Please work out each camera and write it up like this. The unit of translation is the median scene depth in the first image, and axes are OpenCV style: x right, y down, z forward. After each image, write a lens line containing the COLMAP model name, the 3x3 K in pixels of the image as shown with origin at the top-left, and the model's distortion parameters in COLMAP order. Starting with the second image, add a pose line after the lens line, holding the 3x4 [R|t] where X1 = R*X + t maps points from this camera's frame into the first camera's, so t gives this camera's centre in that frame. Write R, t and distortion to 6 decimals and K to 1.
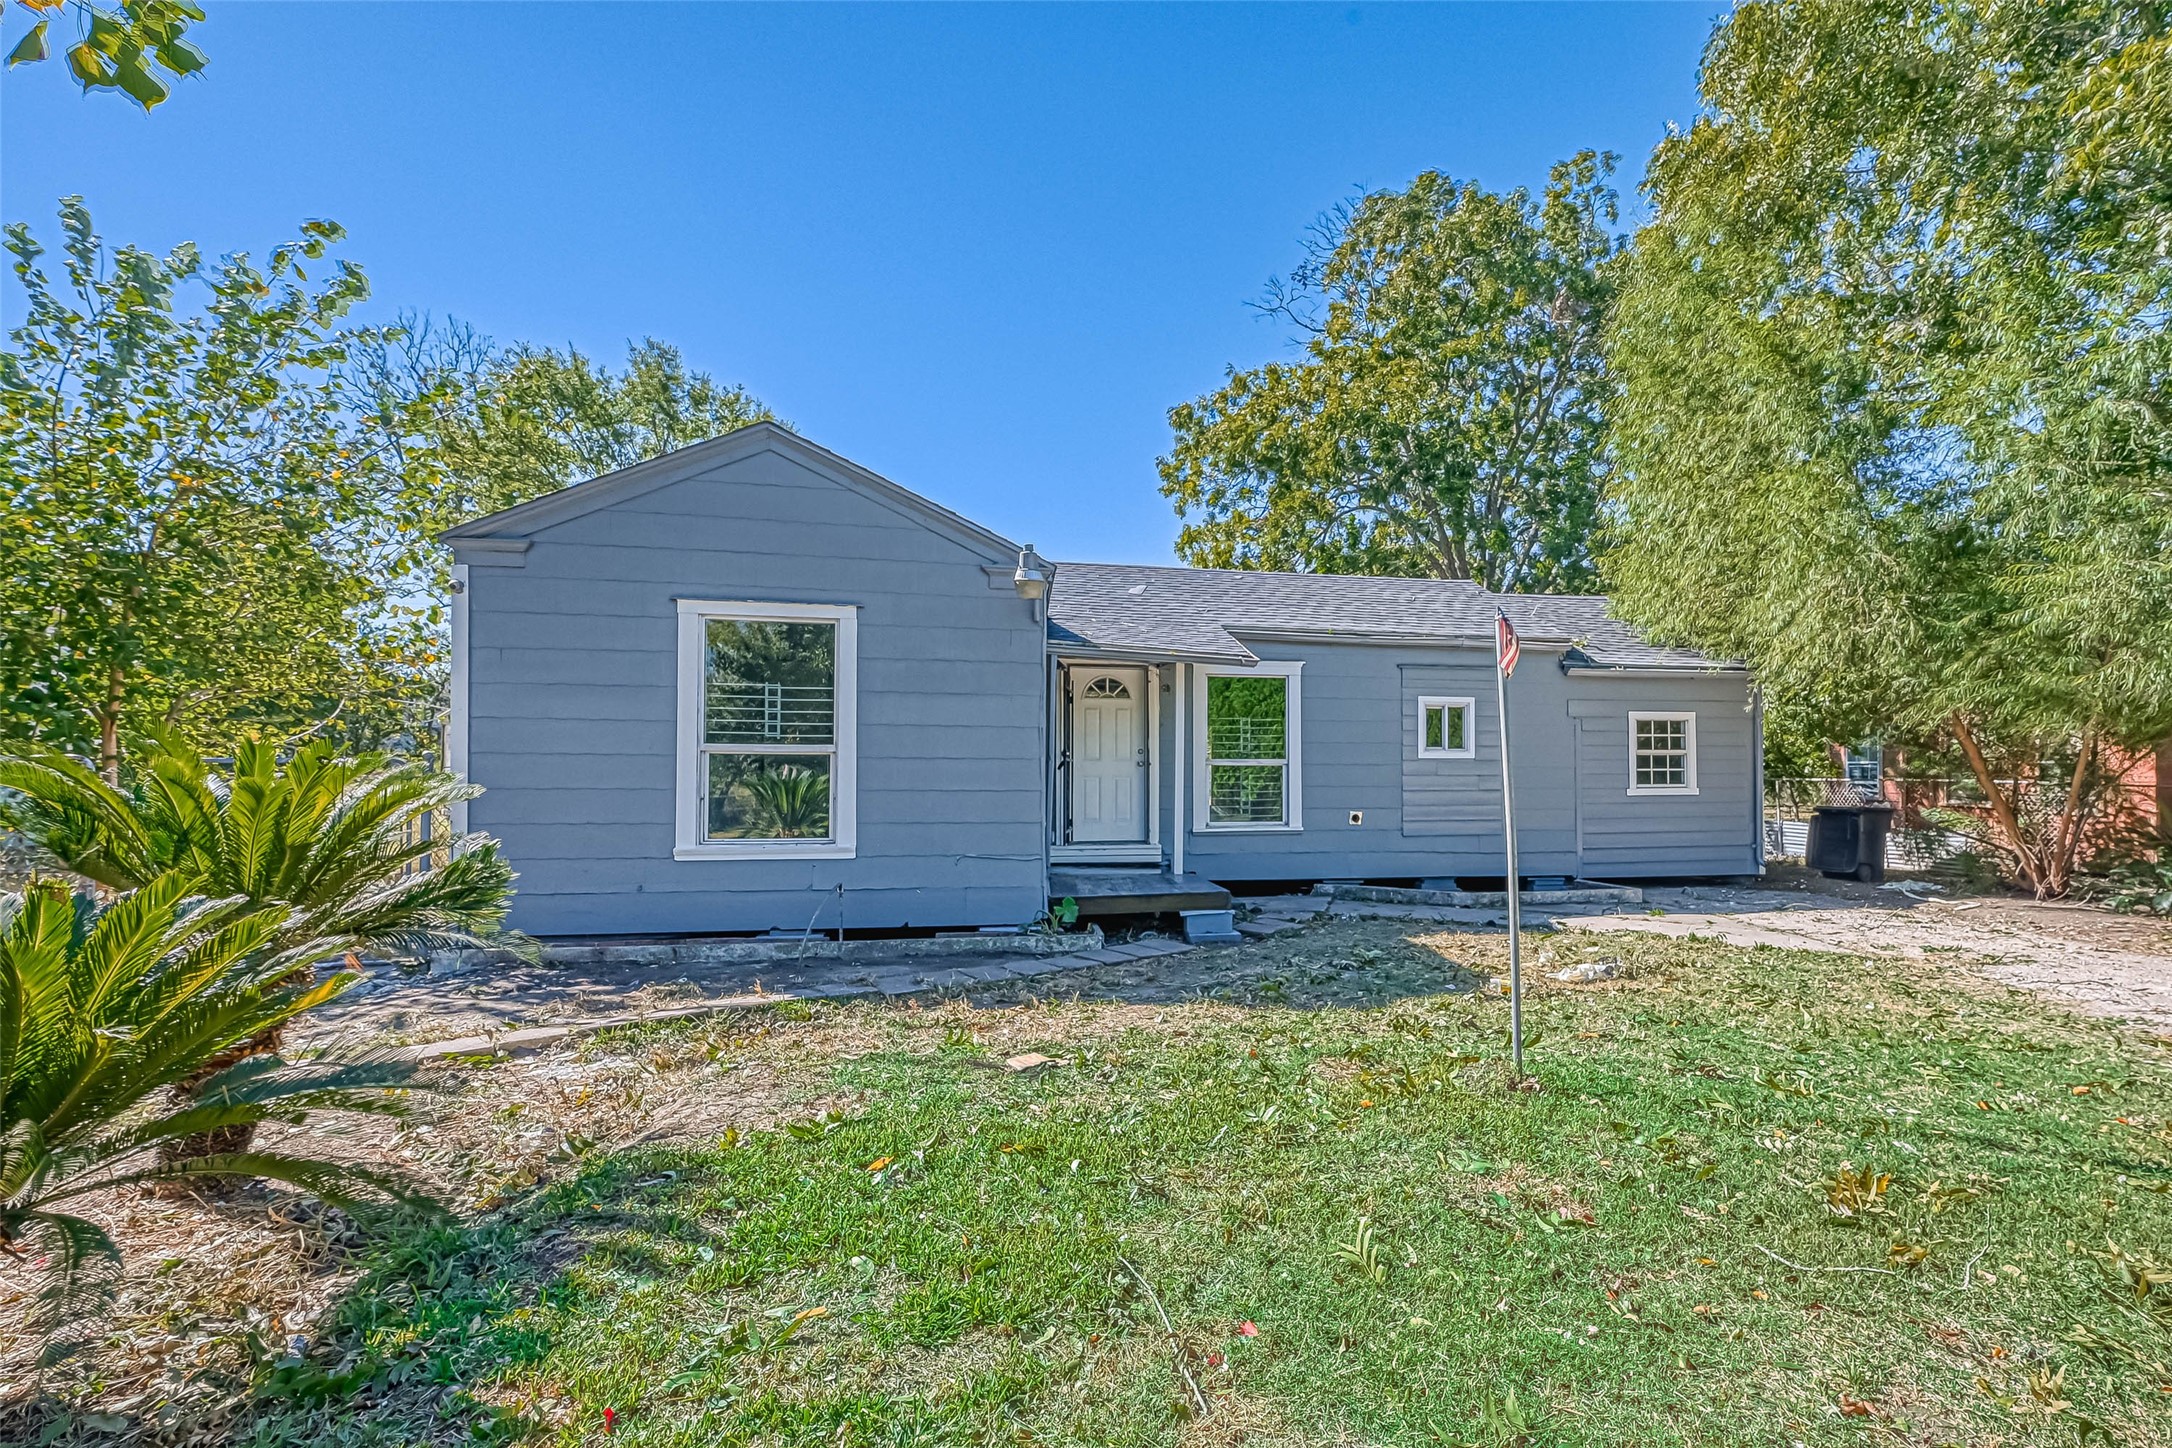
lens RADIAL K [[907.3, 0, 1087.1], [0, 907.3, 725.9], [0, 0, 1]] dist [-0.002517, 0.000014]
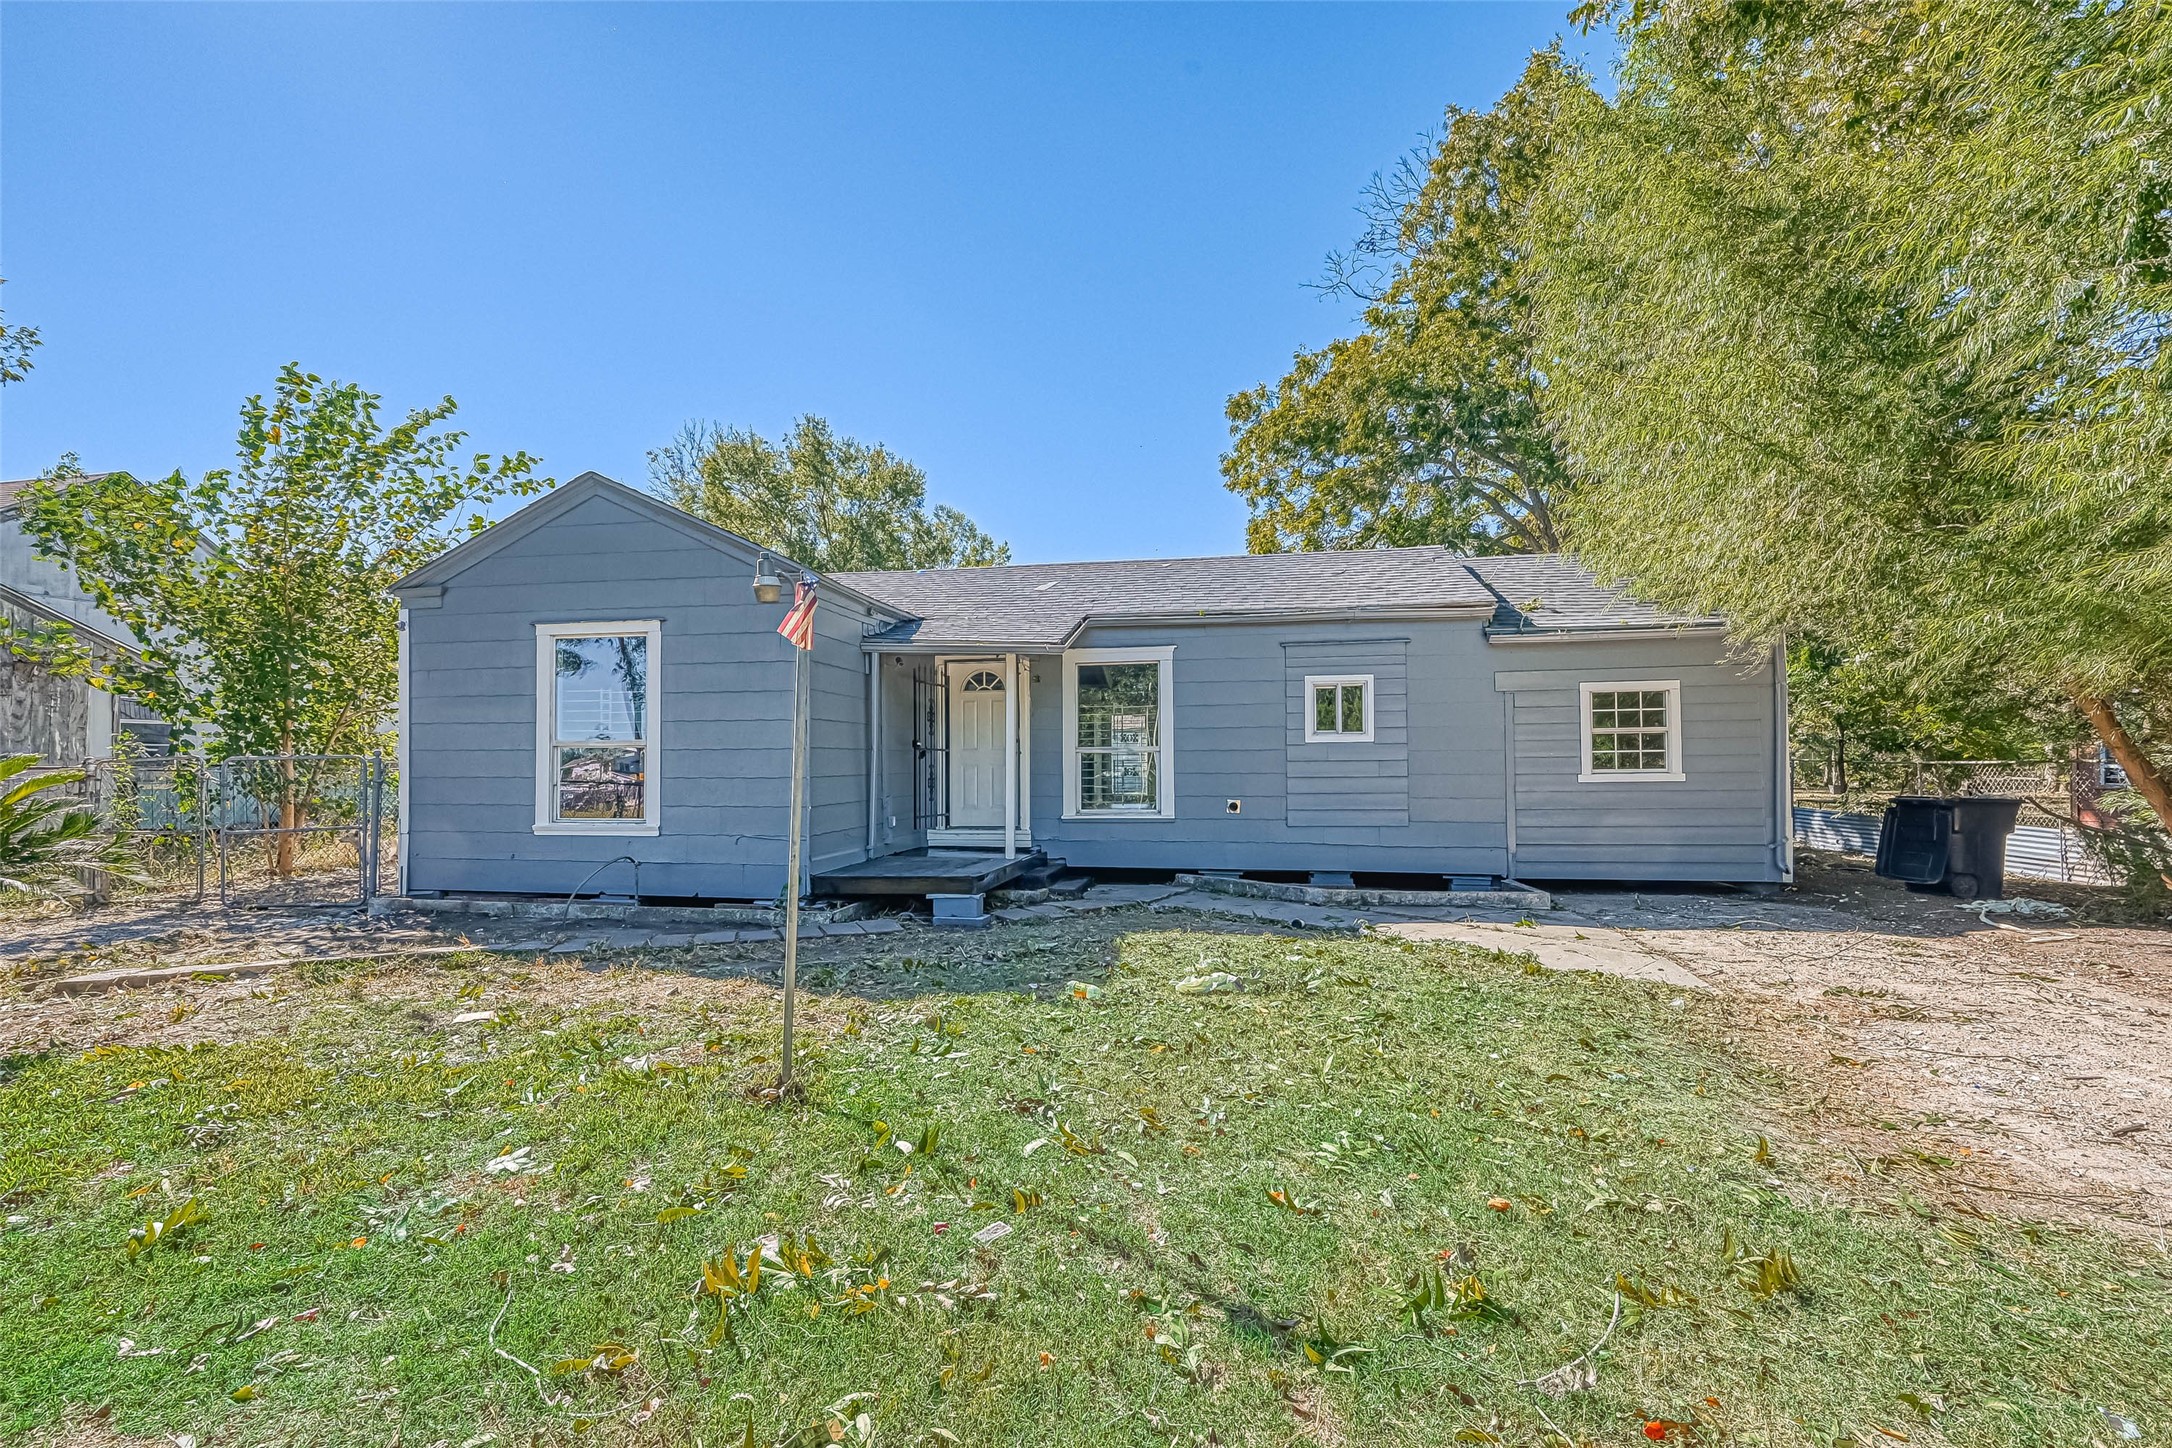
lens RADIAL K [[825.2, 0, 1086.4], [0, 825.2, 731.5], [0, 0, 1]] dist [-0.006245, -0.000146]
pose [[0.942292, -0.022110, -0.334062, 0.433087], [0.025877, 0.999642, 0.006831, 0.012735], [0.333791, -0.015081, 0.942526, 0.130579]]
